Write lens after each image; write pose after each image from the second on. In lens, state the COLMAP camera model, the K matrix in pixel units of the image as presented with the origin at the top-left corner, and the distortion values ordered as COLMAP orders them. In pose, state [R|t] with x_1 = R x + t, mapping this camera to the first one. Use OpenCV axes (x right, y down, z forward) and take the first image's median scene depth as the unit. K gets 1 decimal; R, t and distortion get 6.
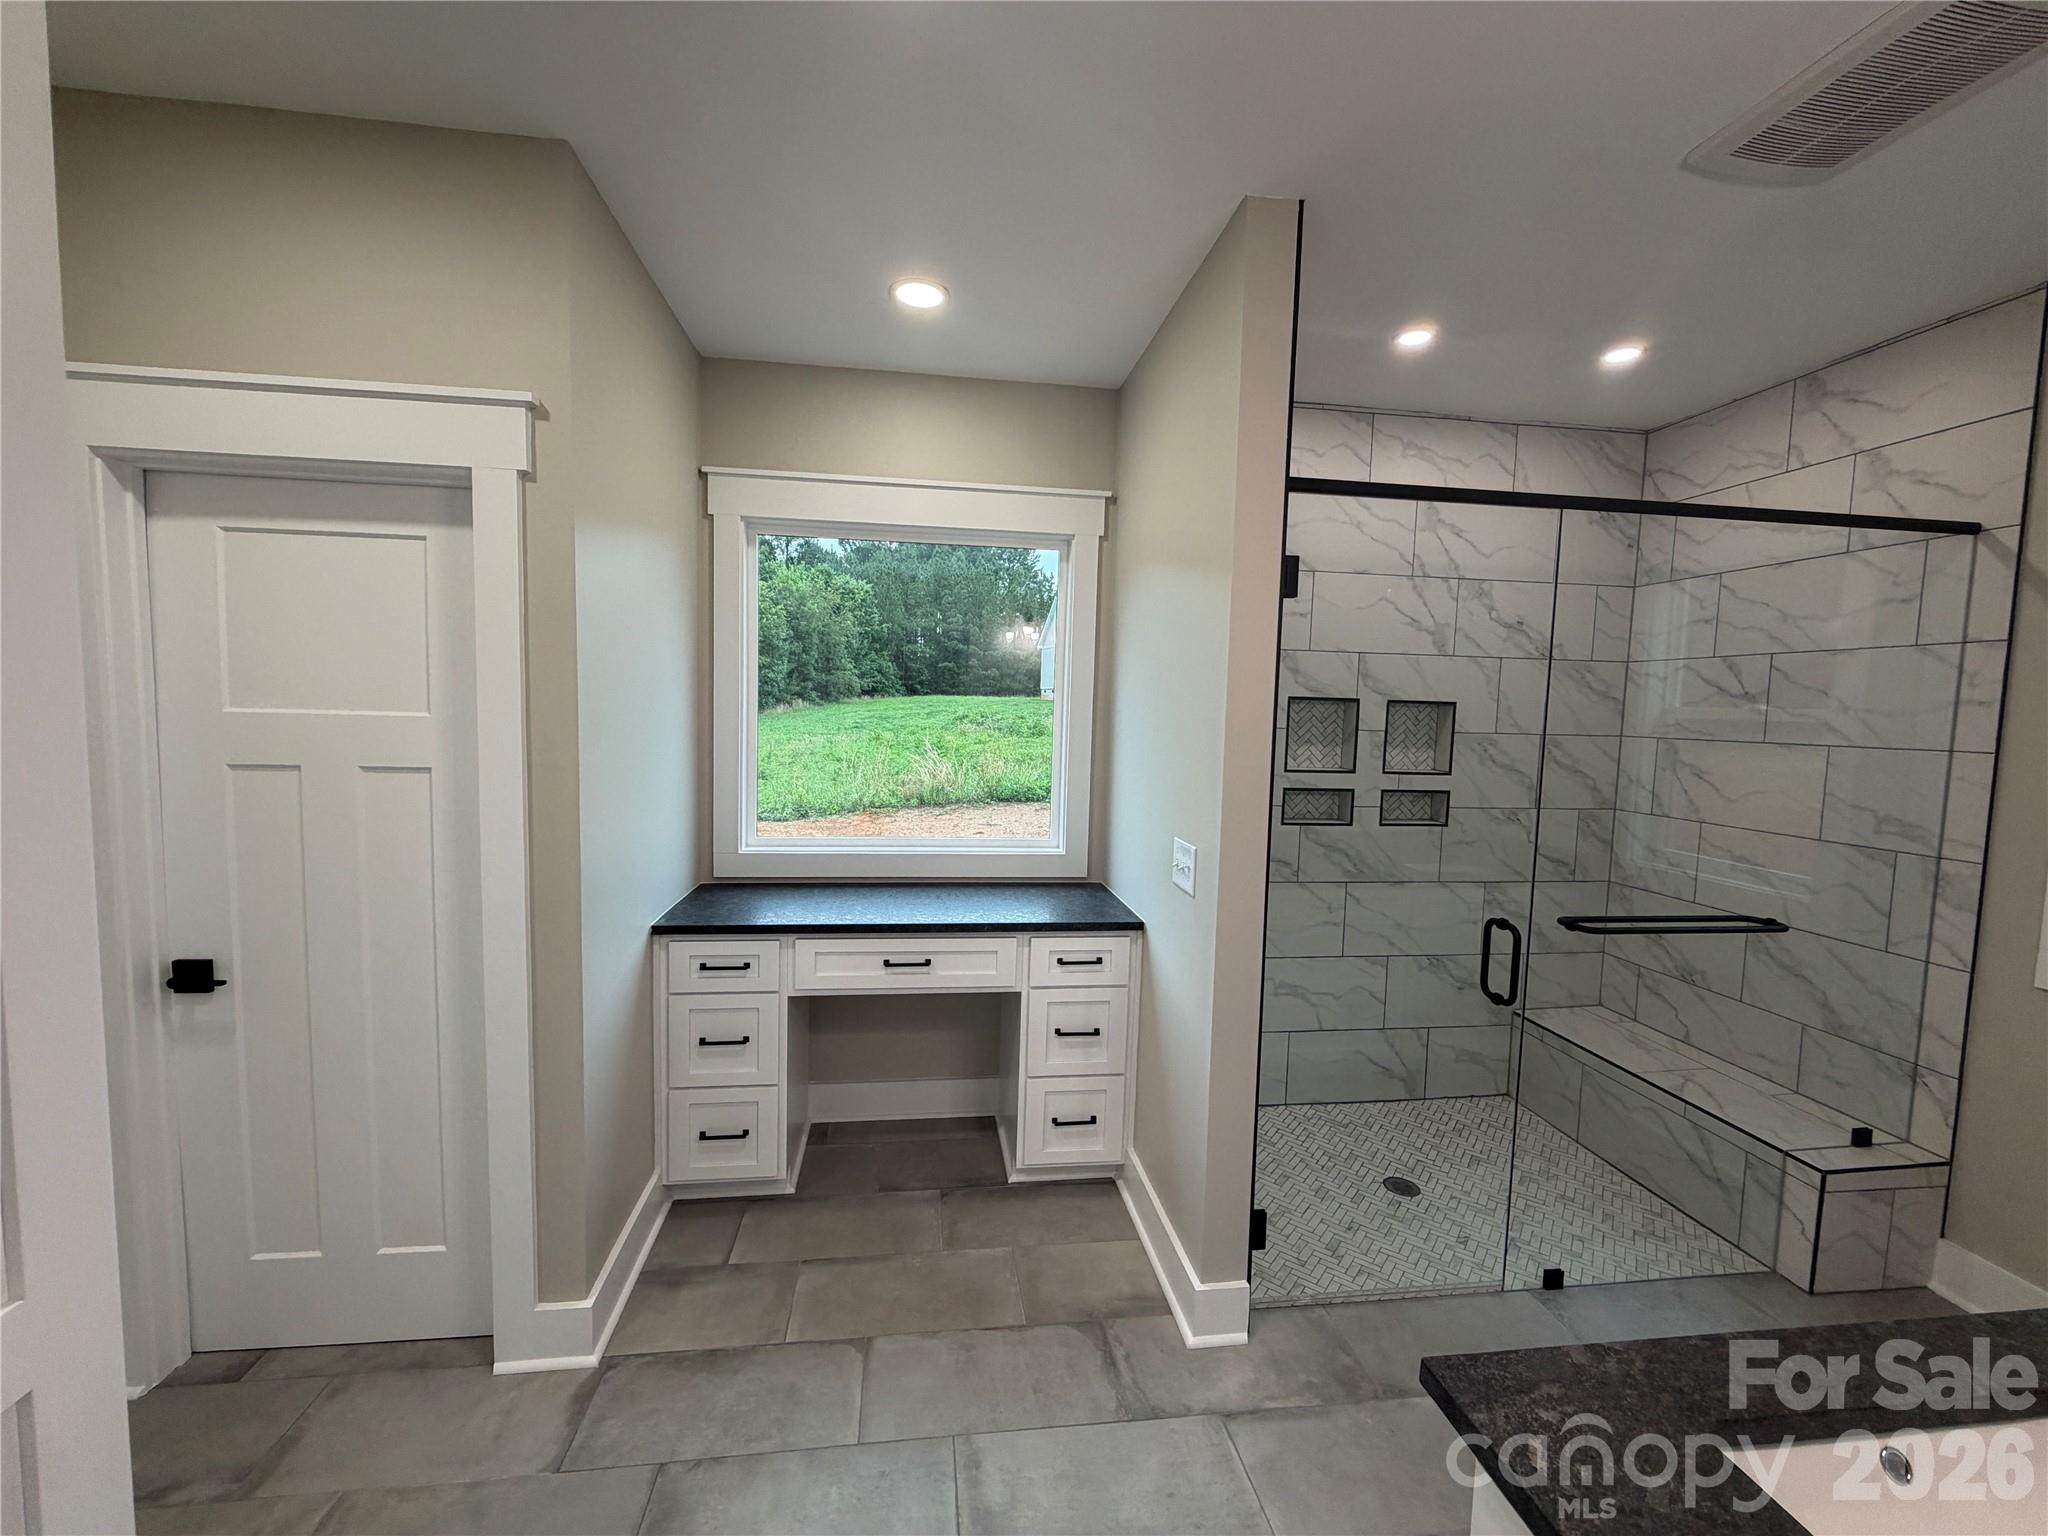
lens RADIAL K [[817.9, 0, 1018.3], [0, 817.9, 768.2], [0, 0, 1]] dist [-0.000160, 0.000620]
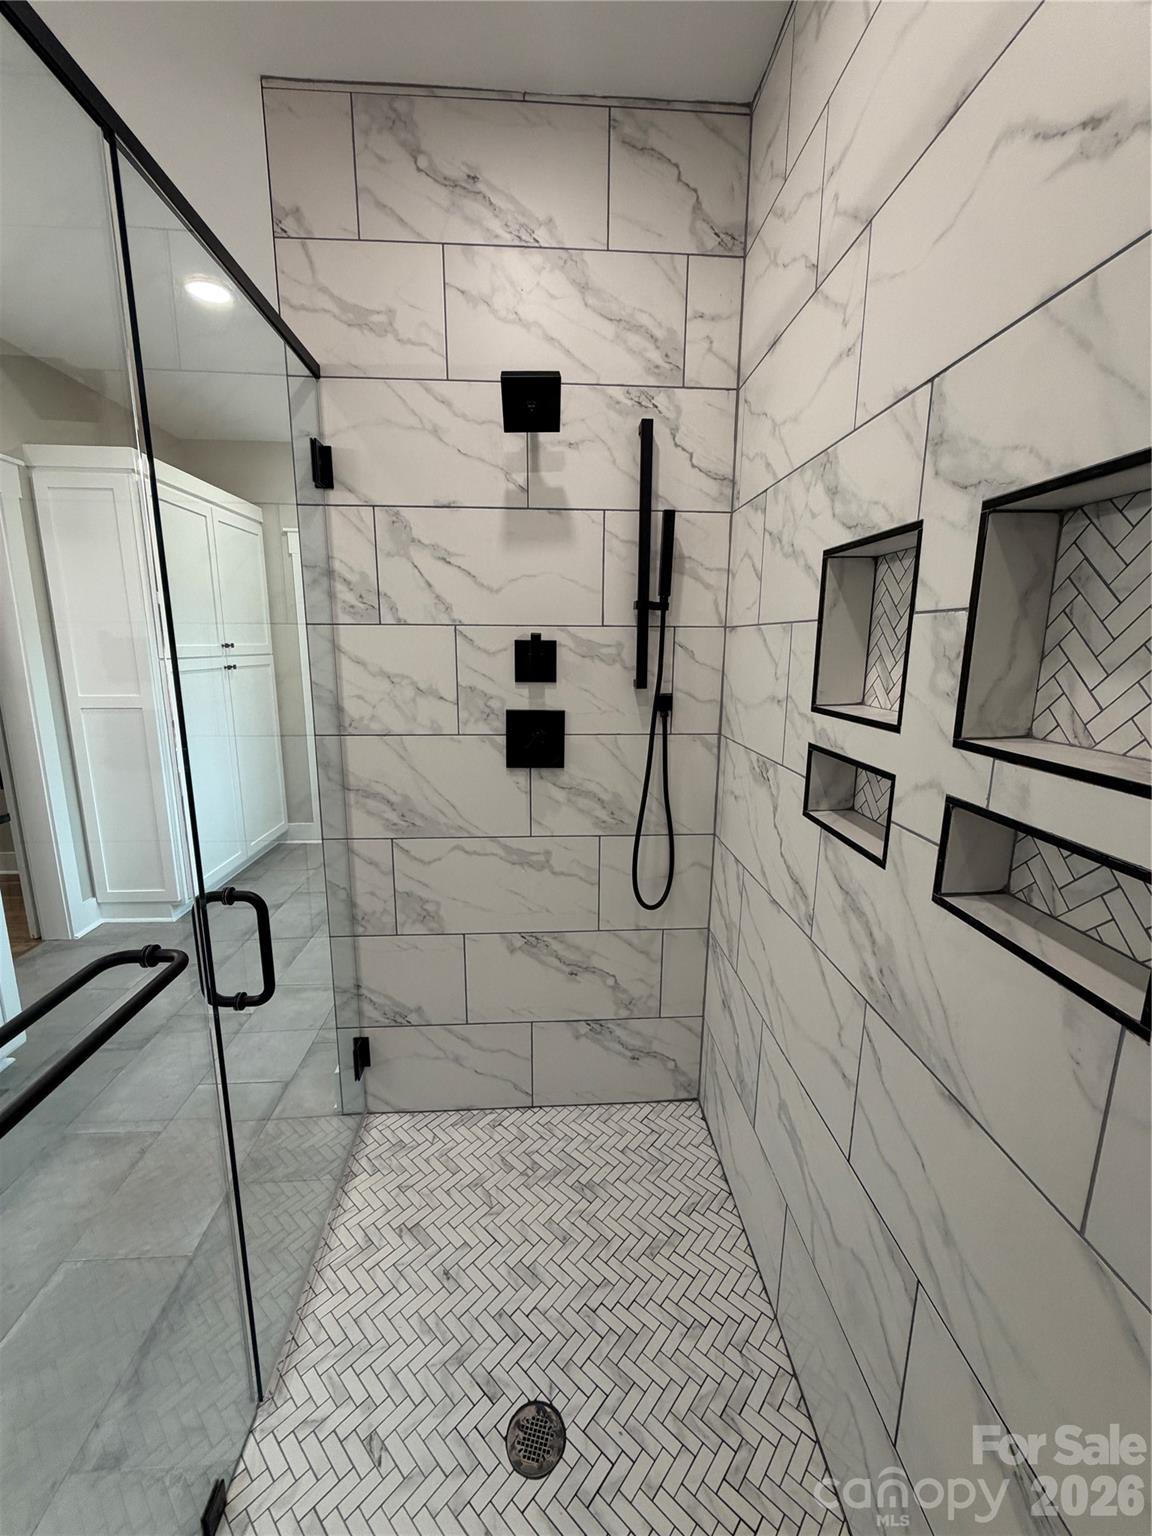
lens RADIAL K [[613.5, 0, 577.0], [0, 613.5, 762.9], [0, 0, 1]] dist [-0.000160, 0.000620]
pose [[-0.073583, 0.163157, -0.983852, 0.898204], [-0.085009, 0.981910, 0.169193, -0.019085], [0.993659, 0.096086, -0.058382, 1.124590]]
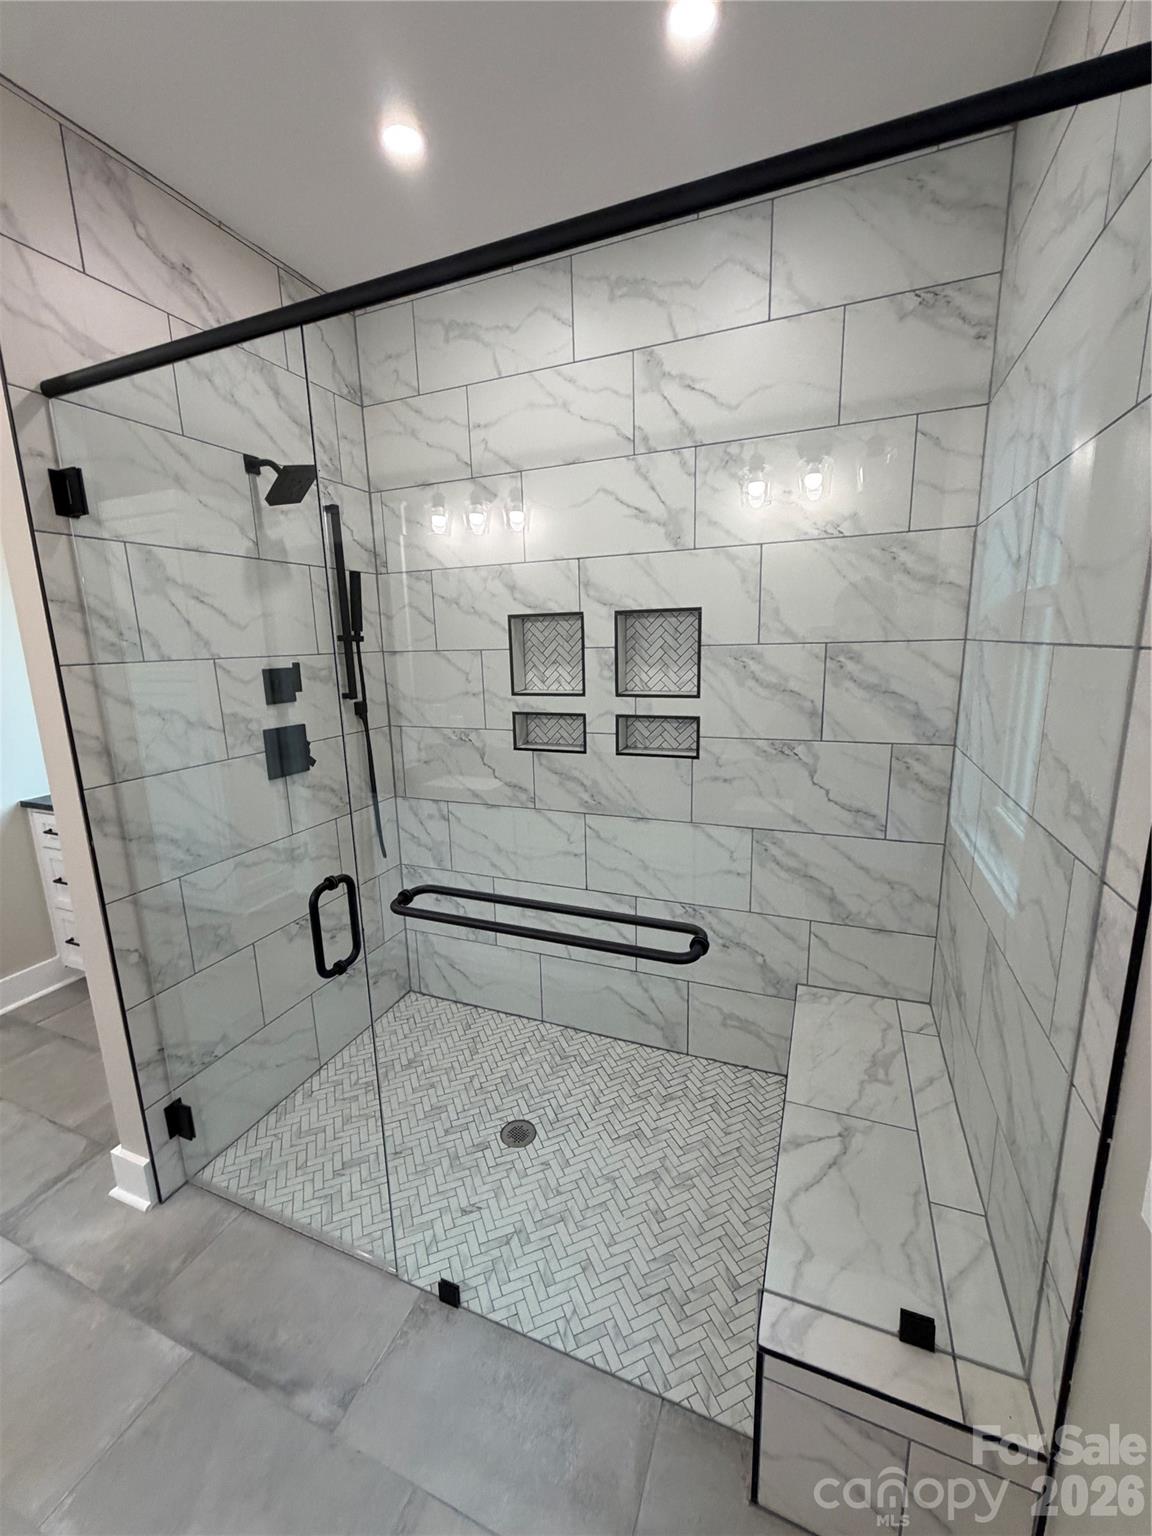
lens RADIAL K [[613.5, 0, 576.9], [0, 613.5, 761.9], [0, 0, 1]] dist [-0.000160, 0.000620]
pose [[0.866704, 0.048176, -0.496490, 0.961030], [0.011458, 0.993140, 0.116369, -0.000715], [0.498690, -0.106546, 0.860207, 0.518472]]
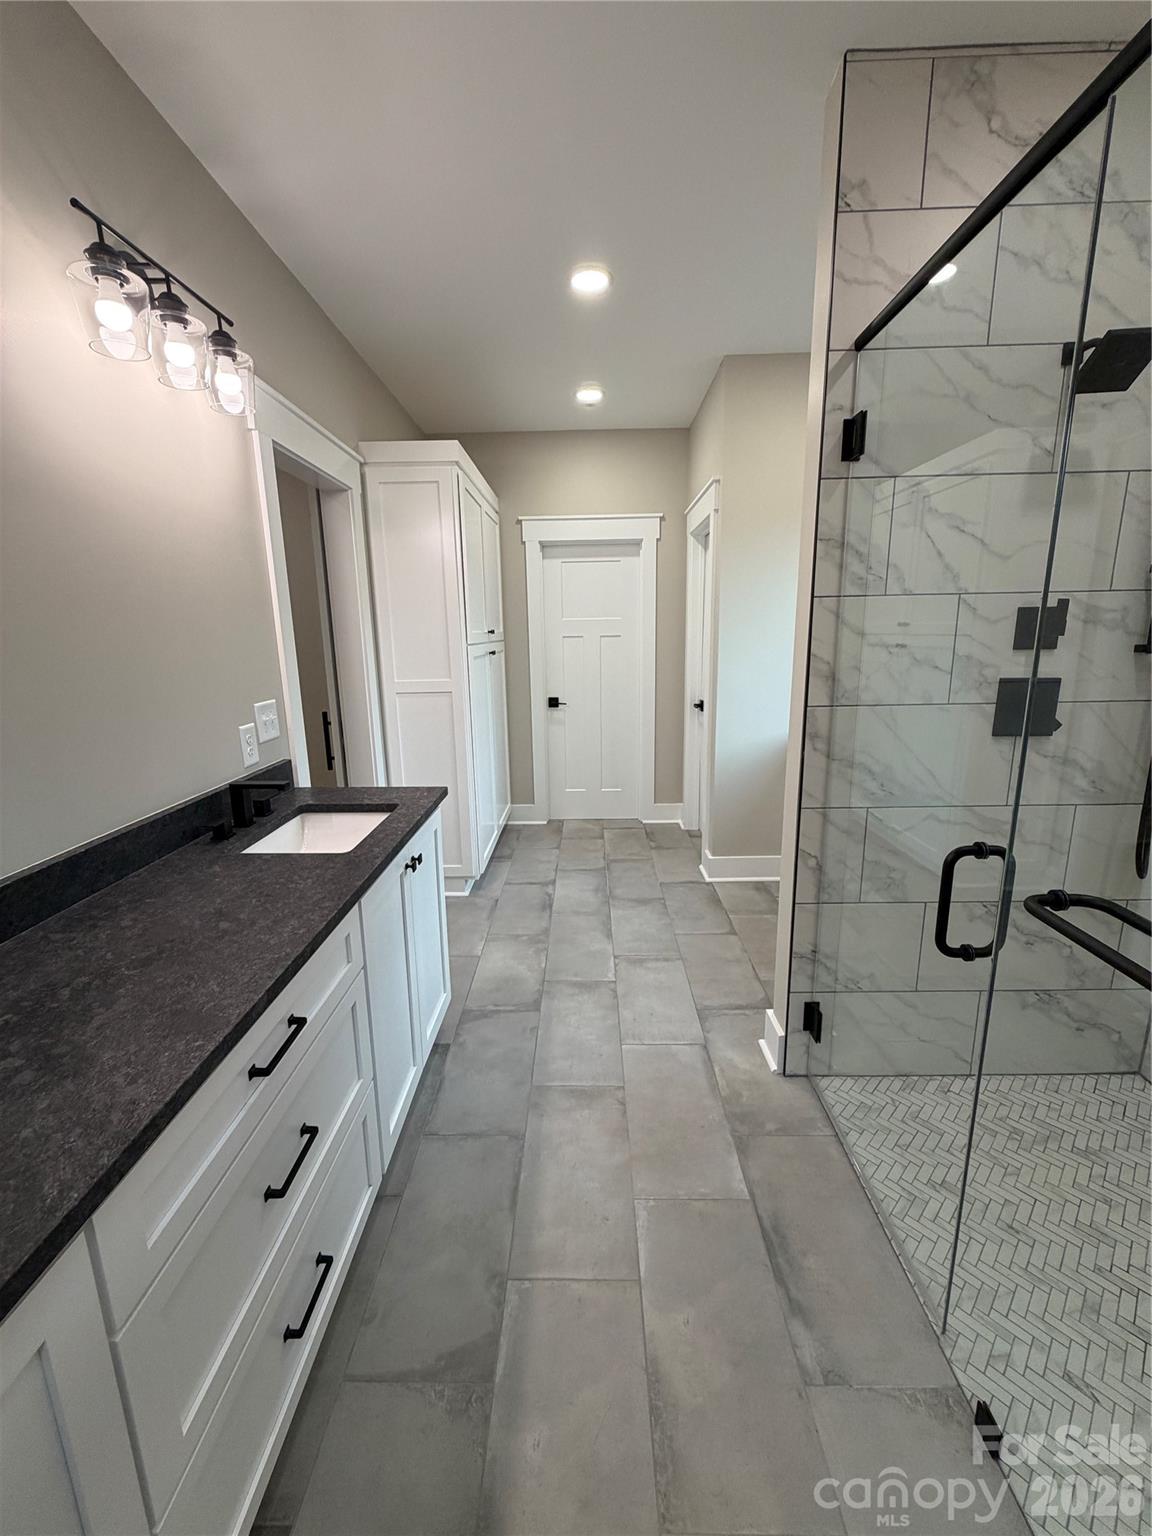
lens RADIAL K [[613.5, 0, 577.8], [0, 613.5, 762.2], [0, 0, 1]] dist [-0.000160, 0.000620]
pose [[-0.145910, 0.181426, -0.972520, 0.972739], [-0.062912, 0.979349, 0.192139, 0.035483], [0.987296, 0.089218, -0.131483, 0.631798]]
